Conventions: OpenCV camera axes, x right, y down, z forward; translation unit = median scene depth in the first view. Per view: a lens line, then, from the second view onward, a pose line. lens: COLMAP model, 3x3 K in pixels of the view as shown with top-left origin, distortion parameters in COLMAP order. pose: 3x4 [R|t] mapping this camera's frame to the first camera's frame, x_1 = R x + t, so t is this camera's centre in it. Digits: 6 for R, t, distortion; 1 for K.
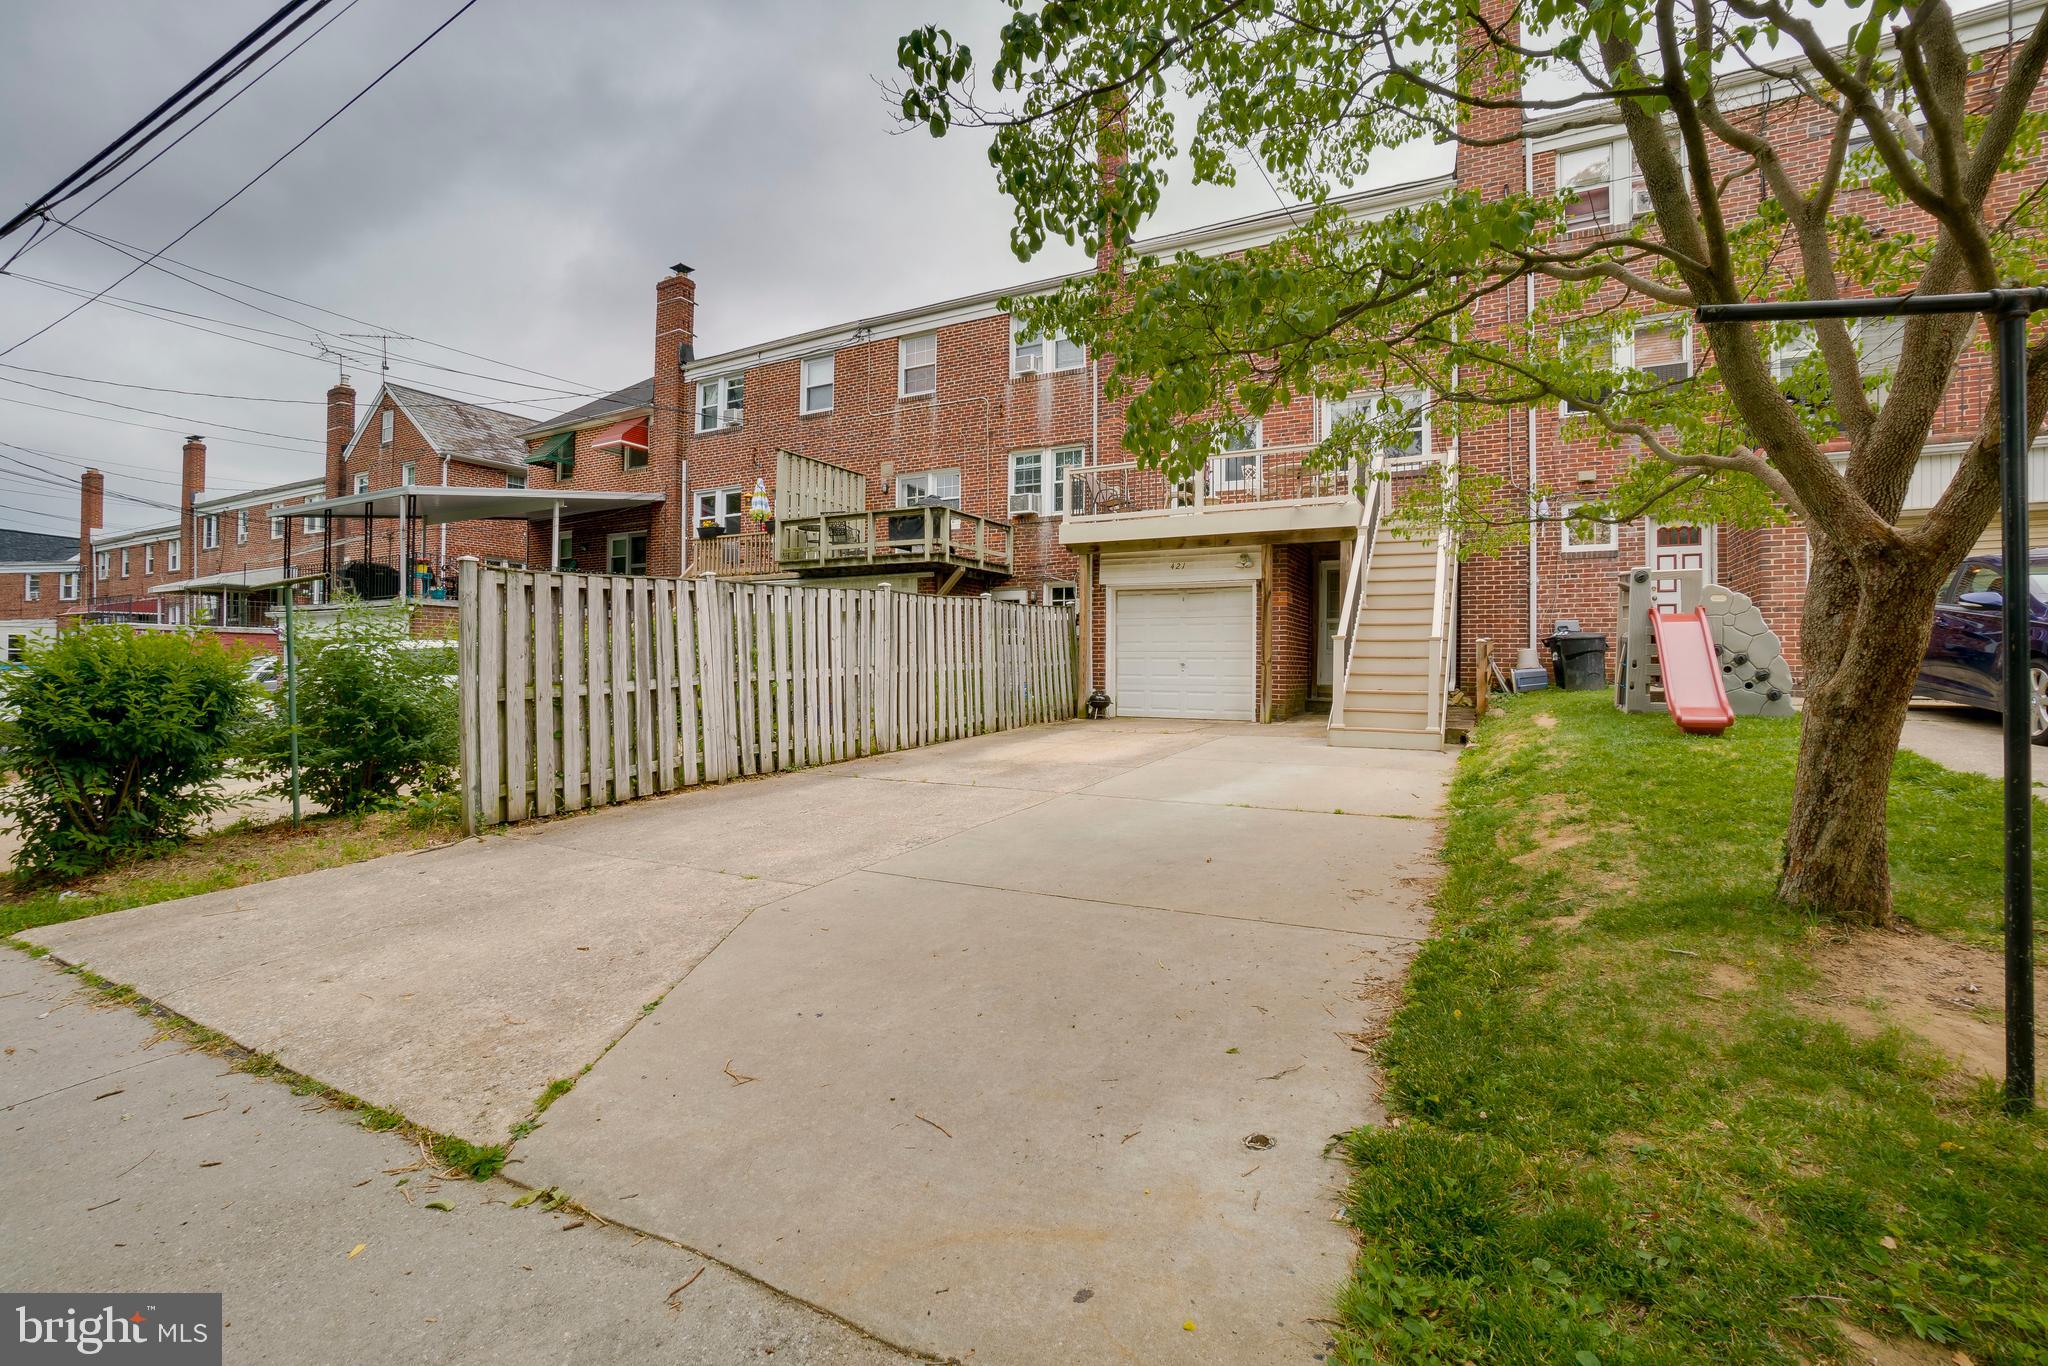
lens RADIAL K [[896.2, 0, 1020.0], [0, 896.2, 676.5], [0, 0, 1]] dist [-0.058233, 0.018962]
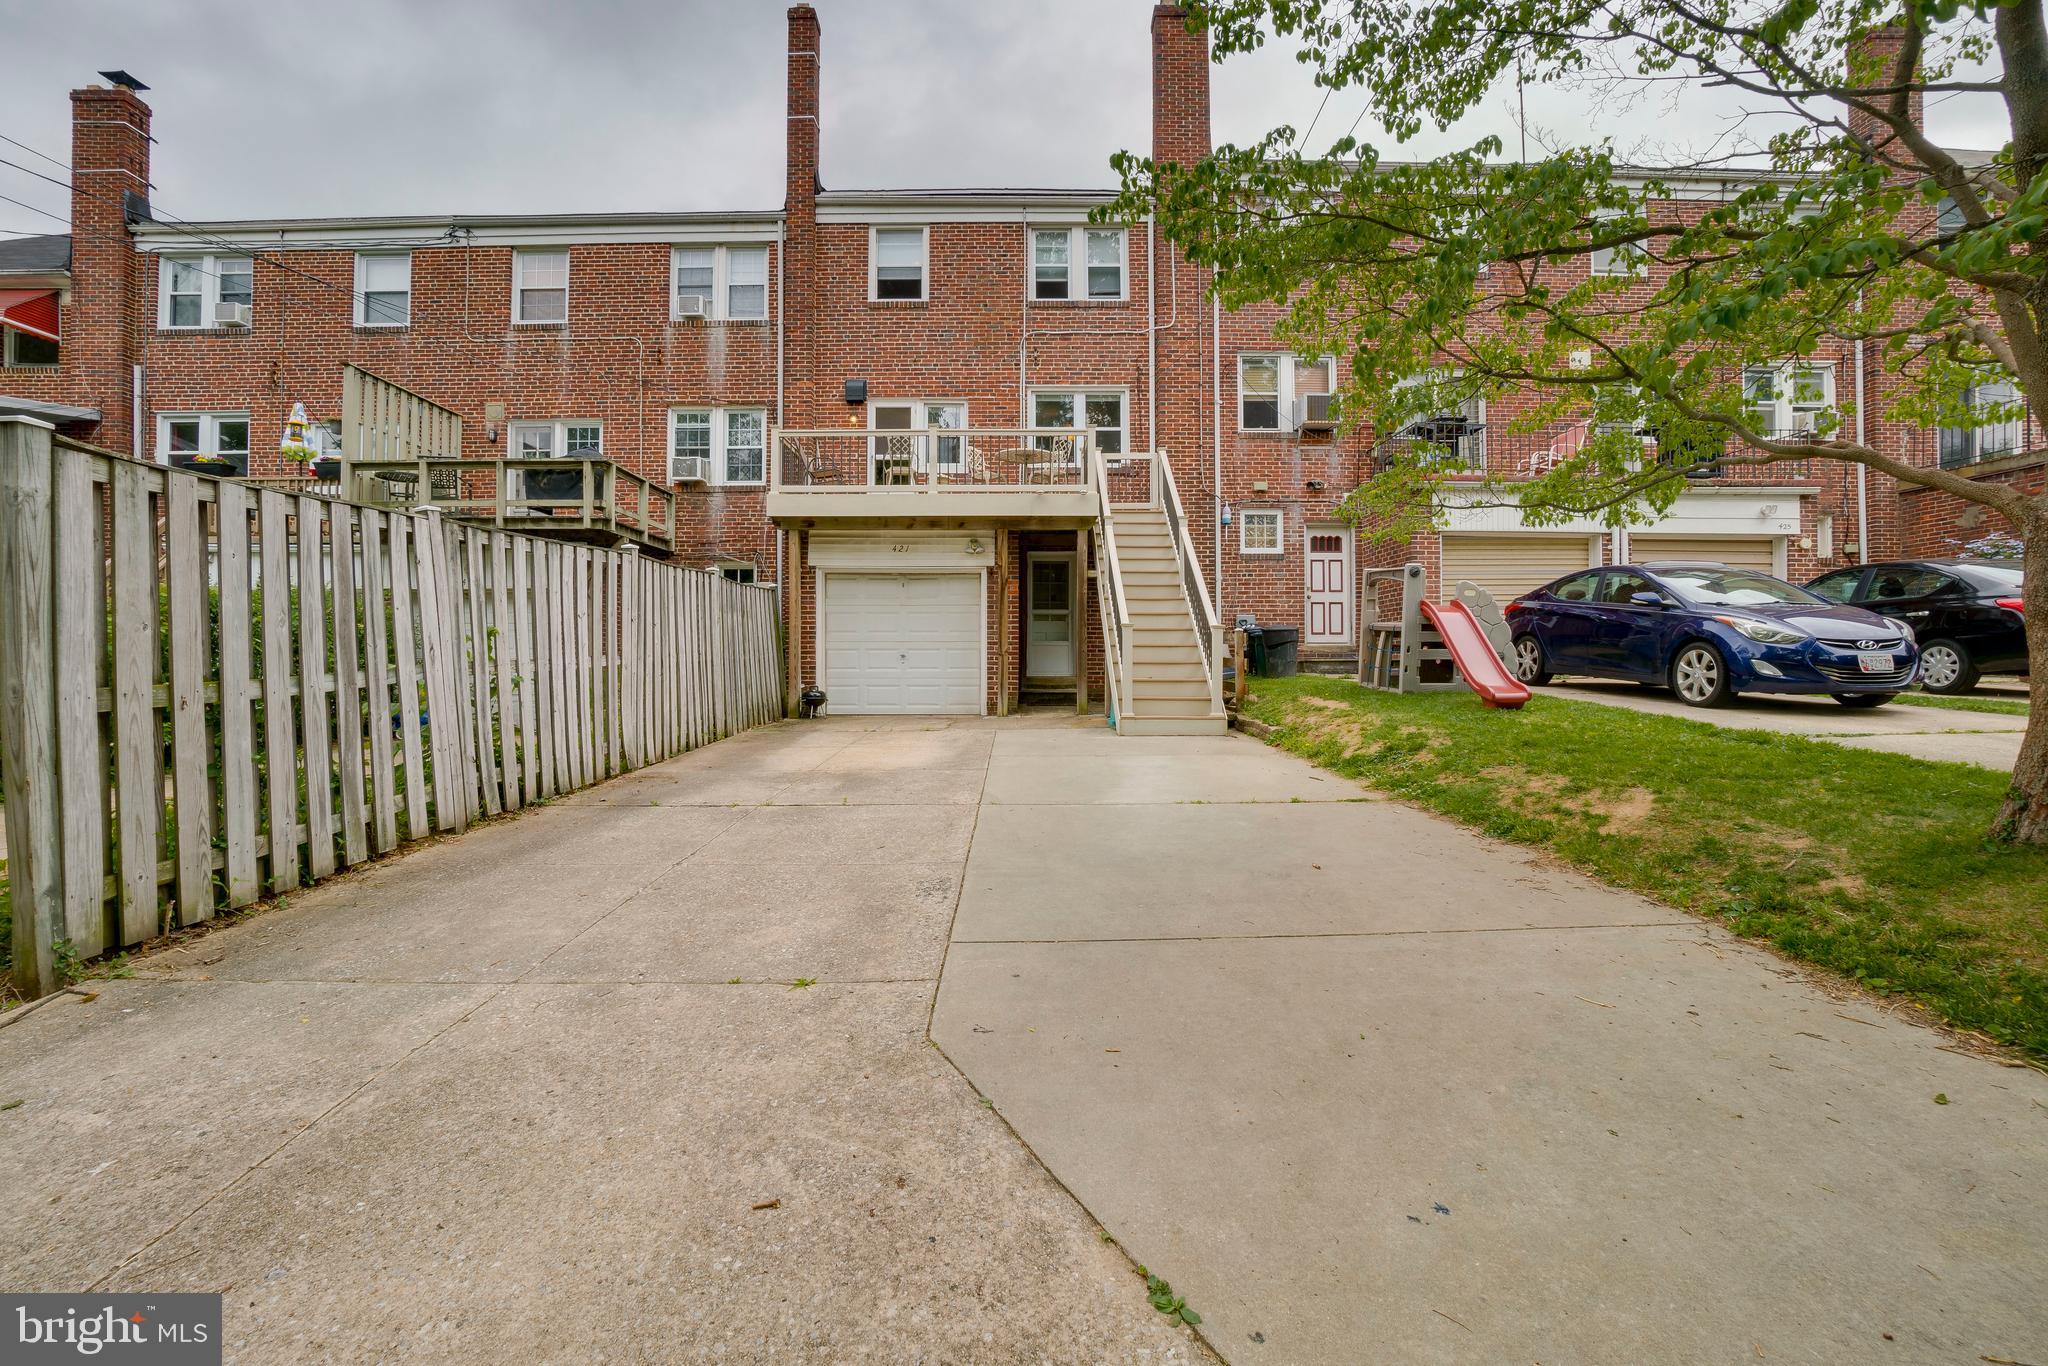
lens RADIAL K [[896.2, 0, 1016.4], [0, 896.2, 672.0], [0, 0, 1]] dist [-0.058233, 0.018962]
pose [[0.875922, -0.011117, 0.482324, -0.170236], [0.012912, 0.999917, -0.000403, 0.005254], [-0.482279, 0.006581, 0.875993, 0.143598]]
